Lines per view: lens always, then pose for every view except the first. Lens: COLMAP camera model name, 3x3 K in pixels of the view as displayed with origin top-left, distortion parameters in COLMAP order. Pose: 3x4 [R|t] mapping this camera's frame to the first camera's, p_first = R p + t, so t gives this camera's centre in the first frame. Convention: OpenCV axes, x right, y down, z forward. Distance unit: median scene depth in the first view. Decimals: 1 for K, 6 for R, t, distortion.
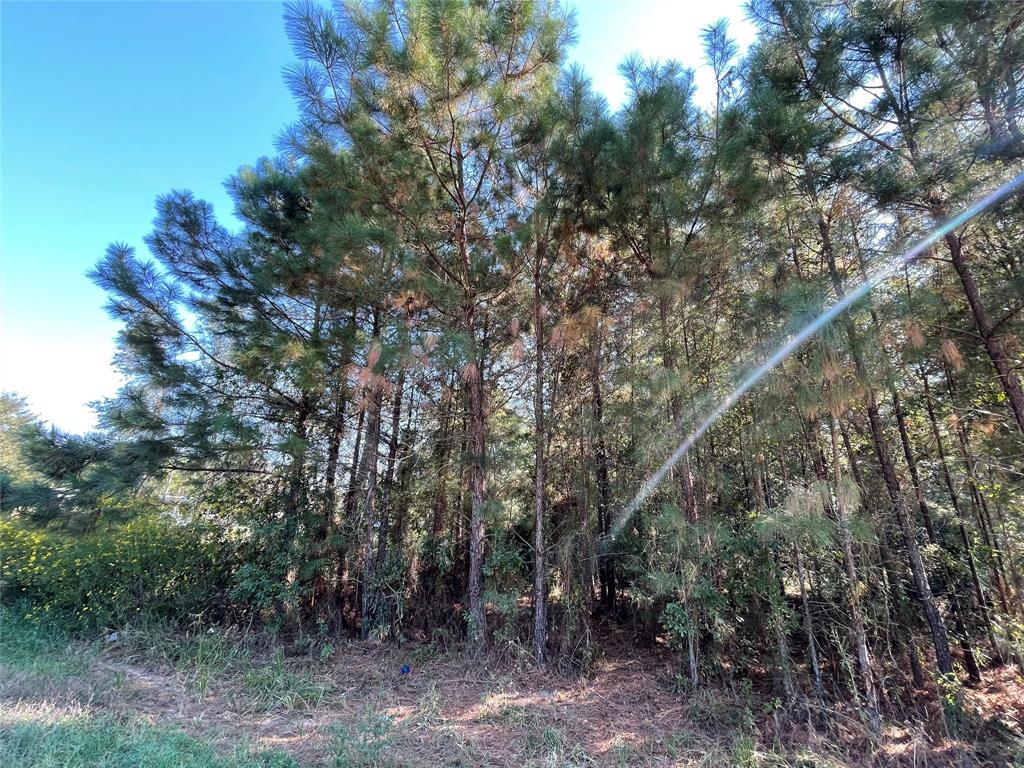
lens RADIAL K [[414.3, 0, 510.0], [0, 414.3, 374.2], [0, 0, 1]] dist [-0.014180, 0.006438]
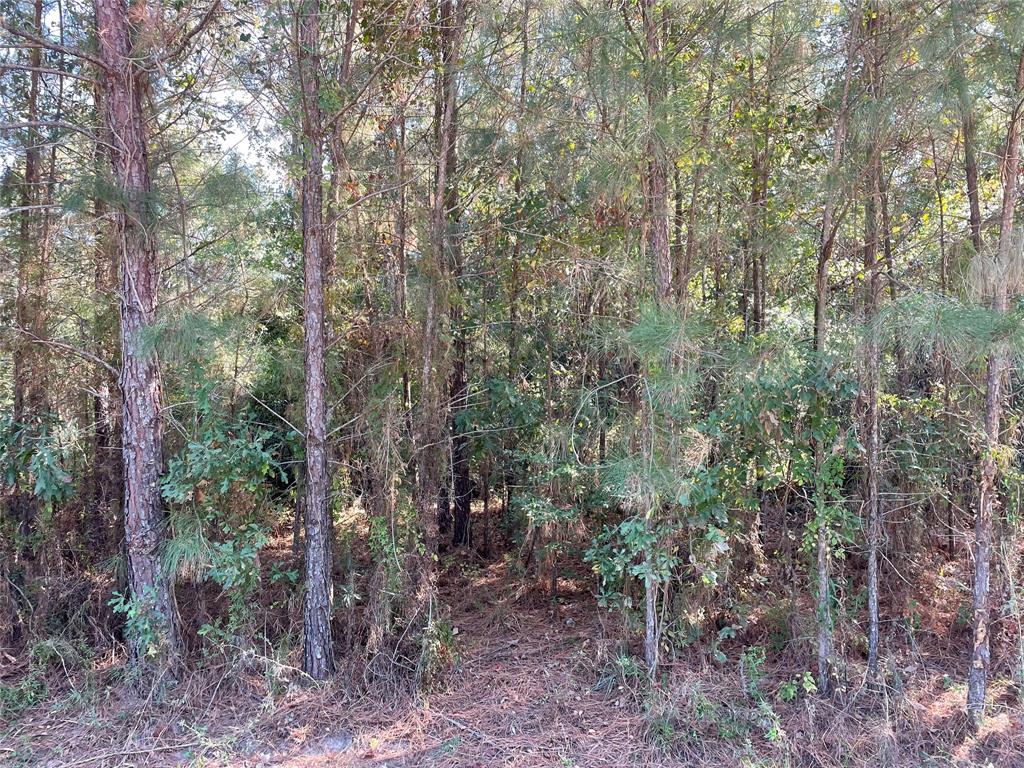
lens RADIAL K [[777.0, 0, 514.8], [0, 777.0, 363.3], [0, 0, 1]] dist [0.073228, -0.095864]
pose [[0.940128, -0.030900, 0.339418, -0.002758], [-0.070690, 0.956547, 0.282879, 0.133324], [-0.333410, -0.289936, 0.897092, 0.275624]]
